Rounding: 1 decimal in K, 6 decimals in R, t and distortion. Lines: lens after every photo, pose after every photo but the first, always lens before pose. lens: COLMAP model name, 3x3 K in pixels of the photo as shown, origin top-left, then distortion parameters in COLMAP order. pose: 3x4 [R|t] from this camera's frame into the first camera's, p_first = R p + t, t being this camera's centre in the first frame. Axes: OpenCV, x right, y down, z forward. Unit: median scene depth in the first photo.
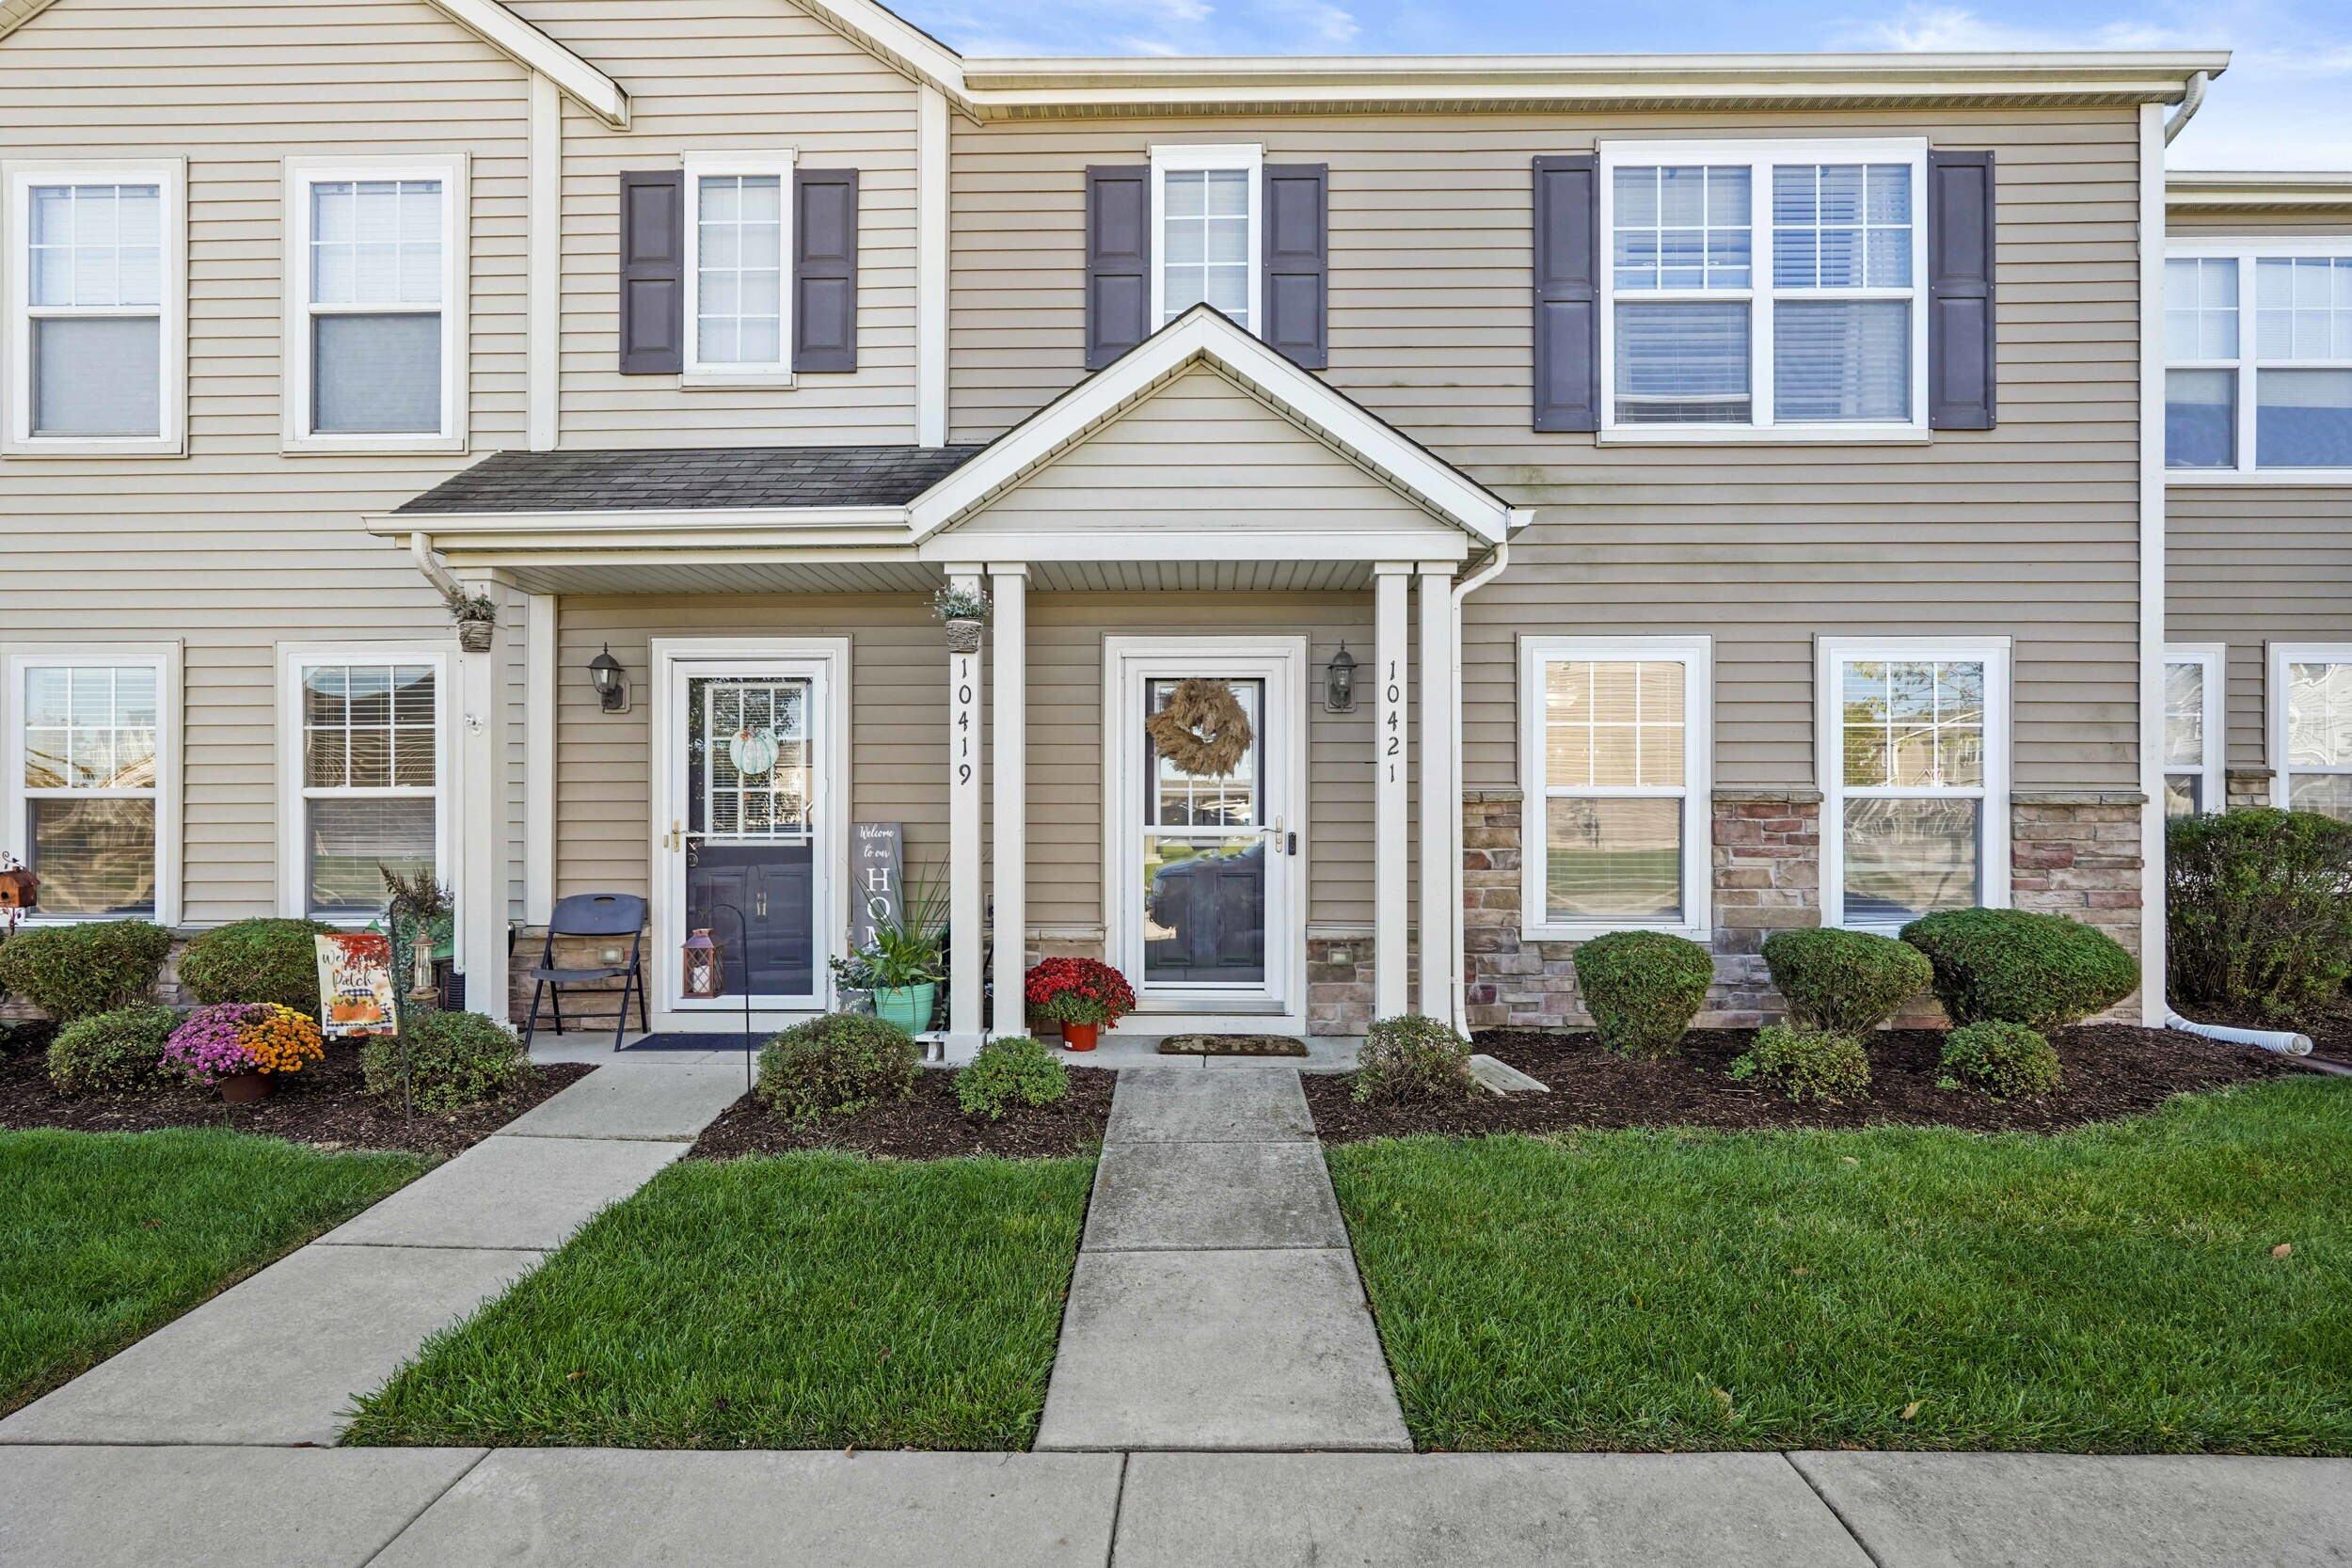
lens RADIAL K [[1079.3, 0, 1165.1], [0, 1079.3, 840.4], [0, 0, 1]] dist [-0.003246, -0.000059]
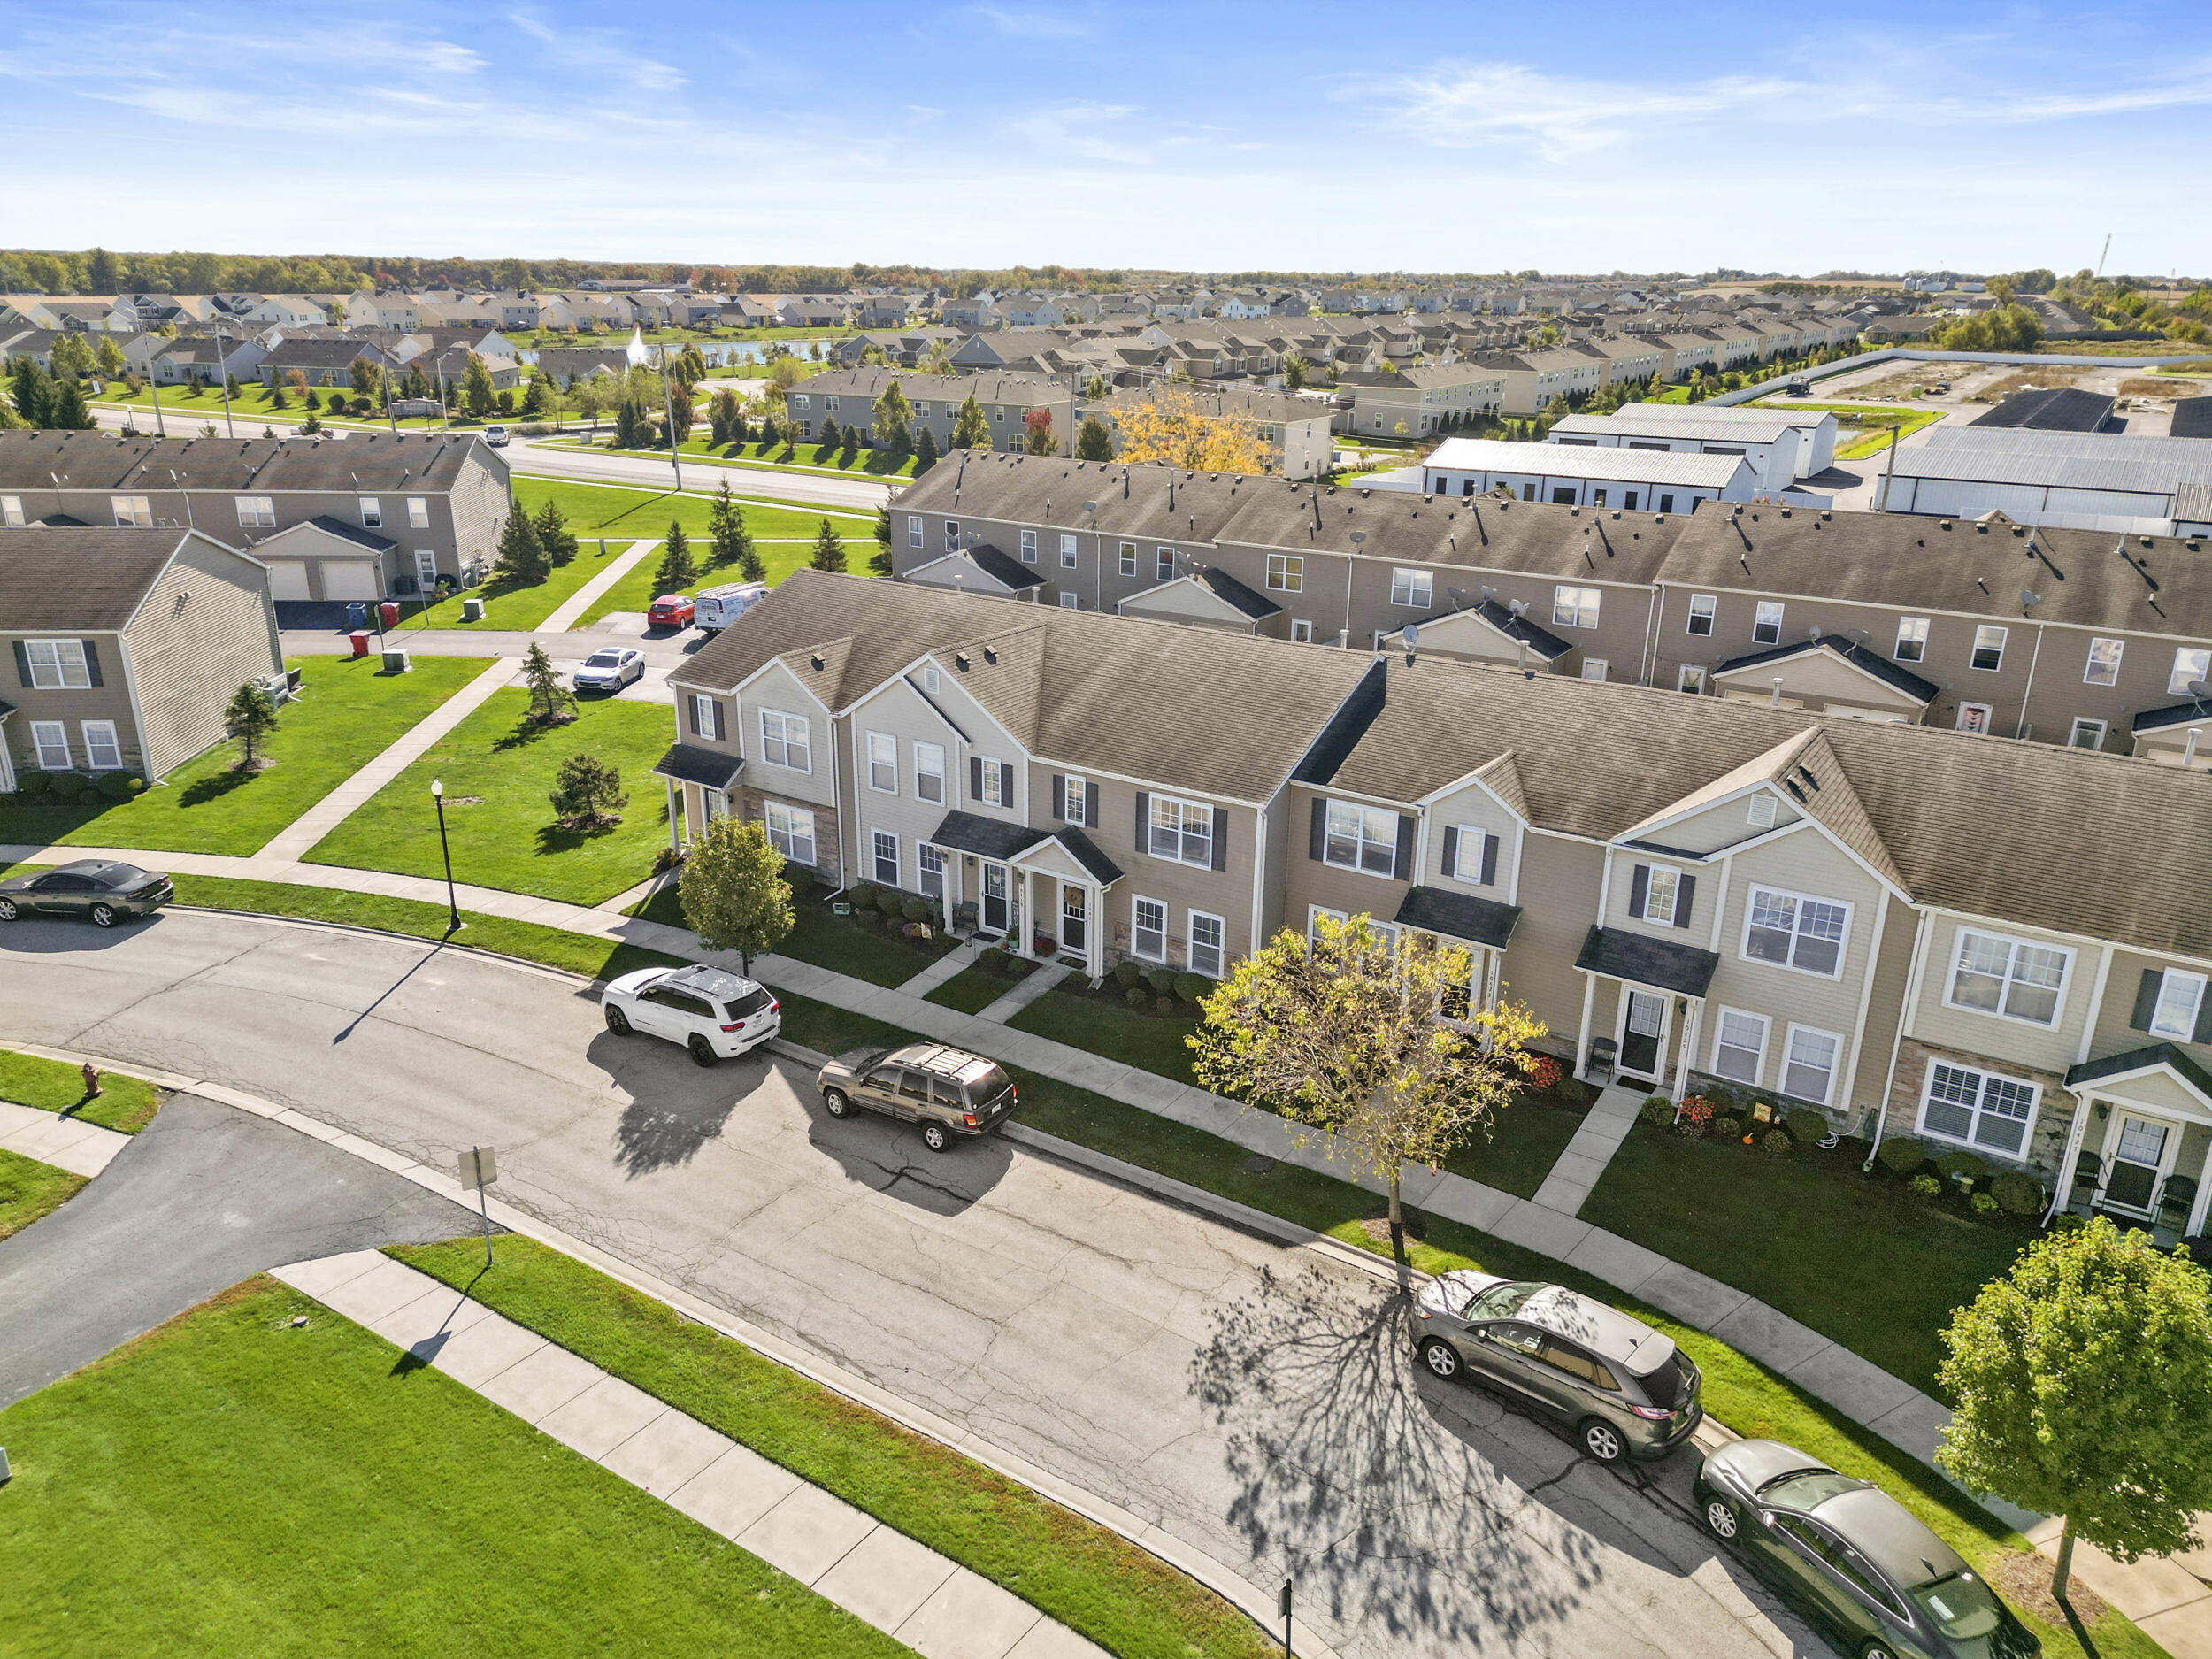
lens RADIAL K [[1558.3, 0, 1107.0], [0, 1558.3, 830.8], [0, 0, 1]] dist [0.041075, -0.000011]
pose [[0.842737, 0.184511, -0.505717, 3.476535], [-0.010533, 0.944898, 0.327195, -2.554399], [0.538222, -0.270412, 0.798245, -4.164772]]
